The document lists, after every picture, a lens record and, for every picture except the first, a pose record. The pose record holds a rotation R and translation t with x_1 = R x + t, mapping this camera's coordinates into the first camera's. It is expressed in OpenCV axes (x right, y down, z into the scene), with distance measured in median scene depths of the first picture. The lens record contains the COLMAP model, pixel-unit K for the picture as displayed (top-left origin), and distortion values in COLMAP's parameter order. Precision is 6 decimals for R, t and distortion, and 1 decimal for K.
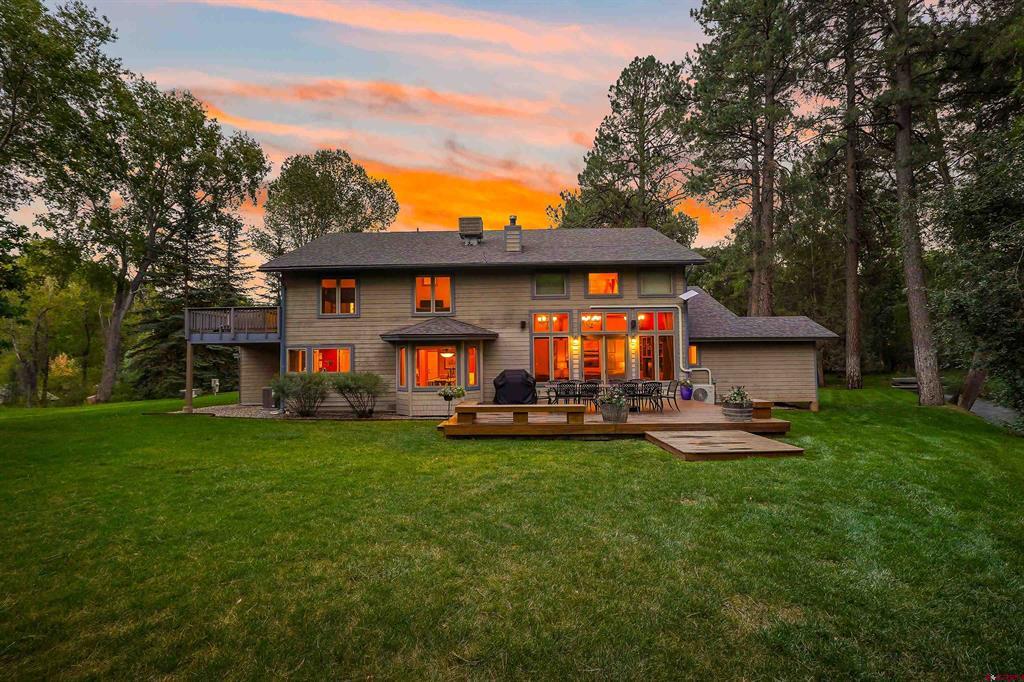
lens RADIAL K [[437.1, 0, 512.0], [0, 437.1, 341.0], [0, 0, 1]] dist [-0.000074, 0.000071]
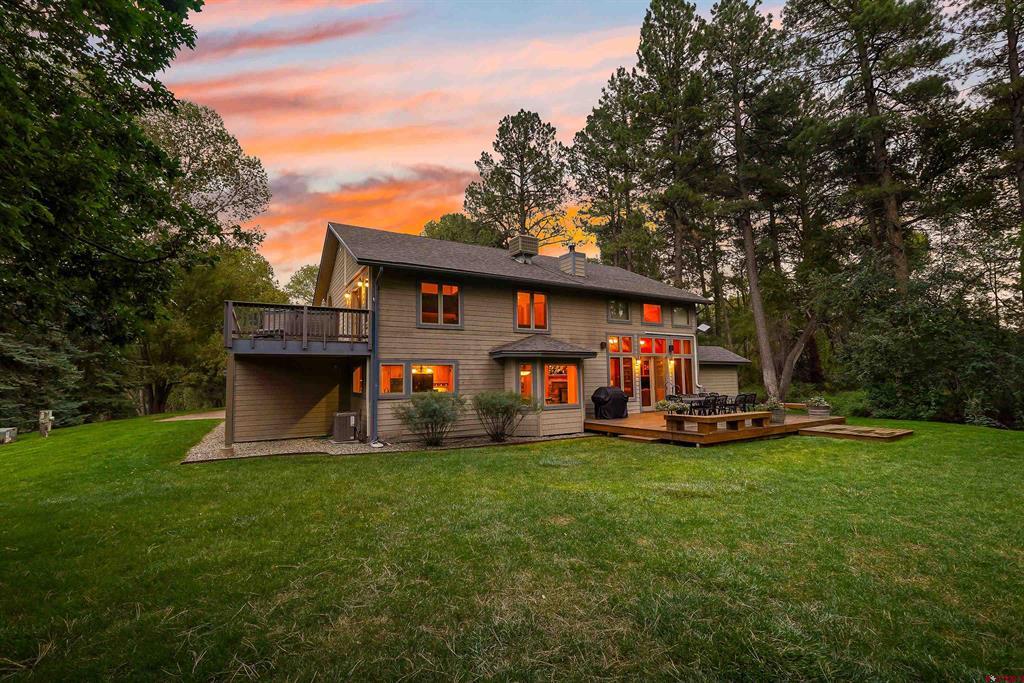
lens RADIAL K [[464.7, 0, 512.0], [0, 464.7, 341.5], [0, 0, 1]] dist [0.000234, 0.000014]
pose [[0.835394, 0.044052, 0.547884, -0.786824], [-0.025368, 0.998811, -0.041629, 0.006639], [-0.549066, 0.020878, 0.835518, 0.154809]]
